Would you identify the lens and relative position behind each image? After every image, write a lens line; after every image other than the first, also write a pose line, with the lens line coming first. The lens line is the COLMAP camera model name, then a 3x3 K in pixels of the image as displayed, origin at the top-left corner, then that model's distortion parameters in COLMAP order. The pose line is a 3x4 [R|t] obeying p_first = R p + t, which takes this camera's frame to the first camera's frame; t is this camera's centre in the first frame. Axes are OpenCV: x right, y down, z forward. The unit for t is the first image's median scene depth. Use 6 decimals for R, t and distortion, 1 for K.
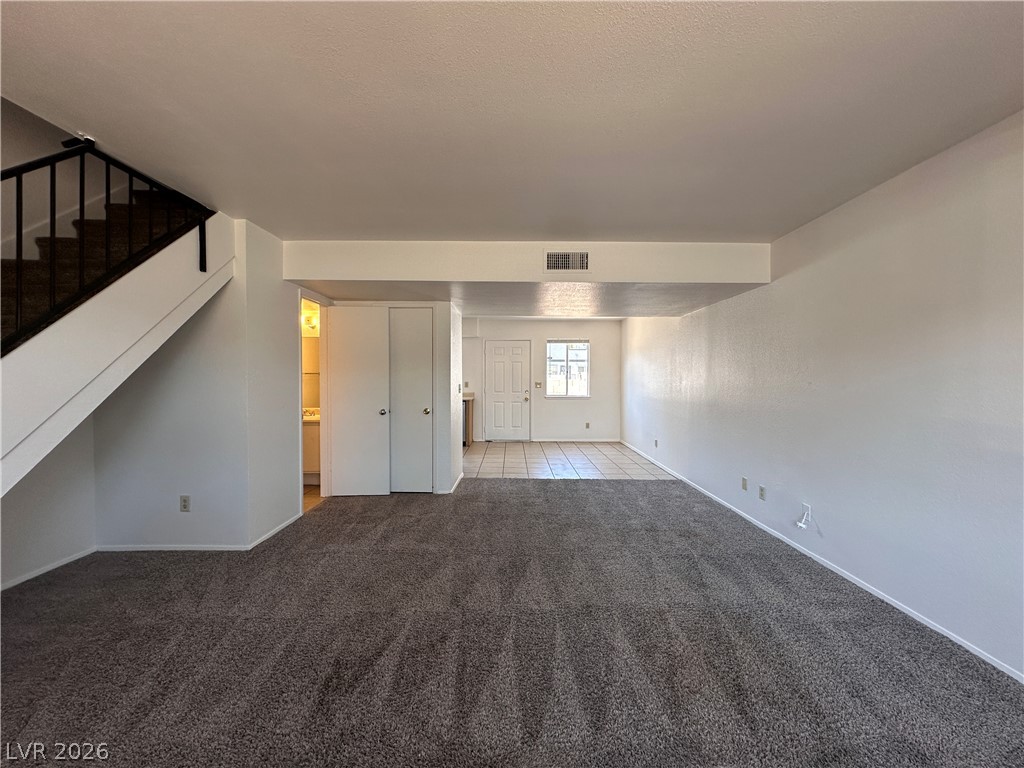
lens RADIAL K [[409.9, 0, 510.4], [0, 409.9, 381.9], [0, 0, 1]] dist [-0.002925, 0.000406]
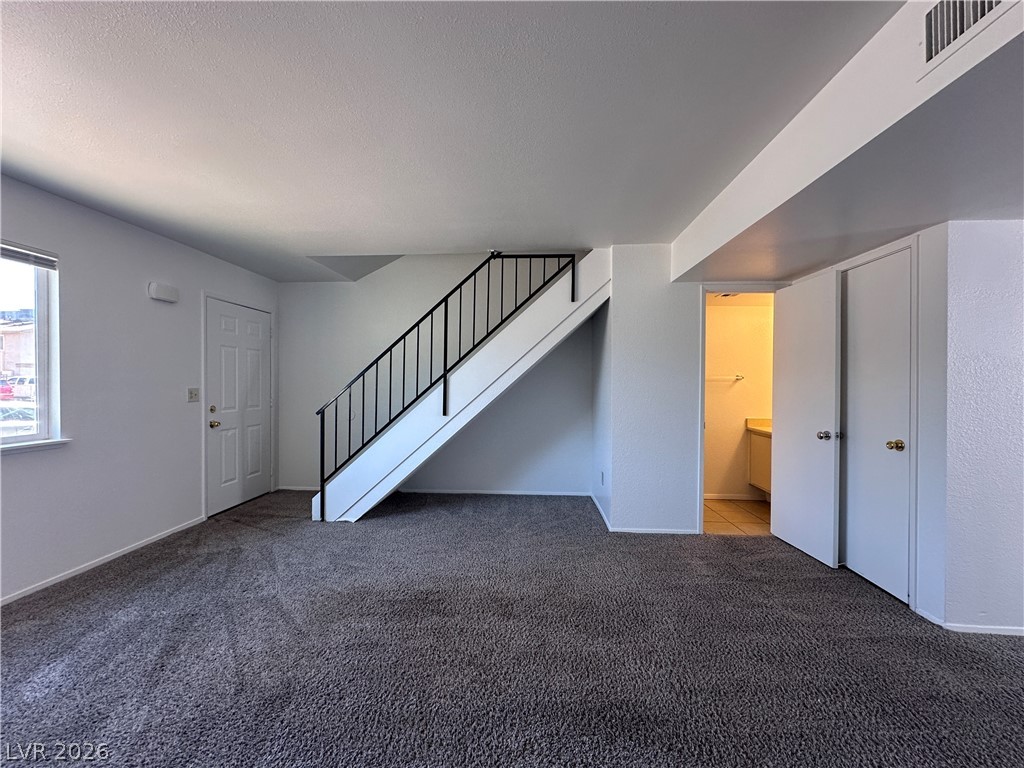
lens RADIAL K [[409.9, 0, 512.4], [0, 409.9, 381.5], [0, 0, 1]] dist [-0.002925, 0.000406]
pose [[-0.072862, -0.000919, -0.997342, 0.536933], [-0.009124, 0.999958, -0.000255, -0.006784], [0.997300, 0.009081, -0.072867, 0.818697]]
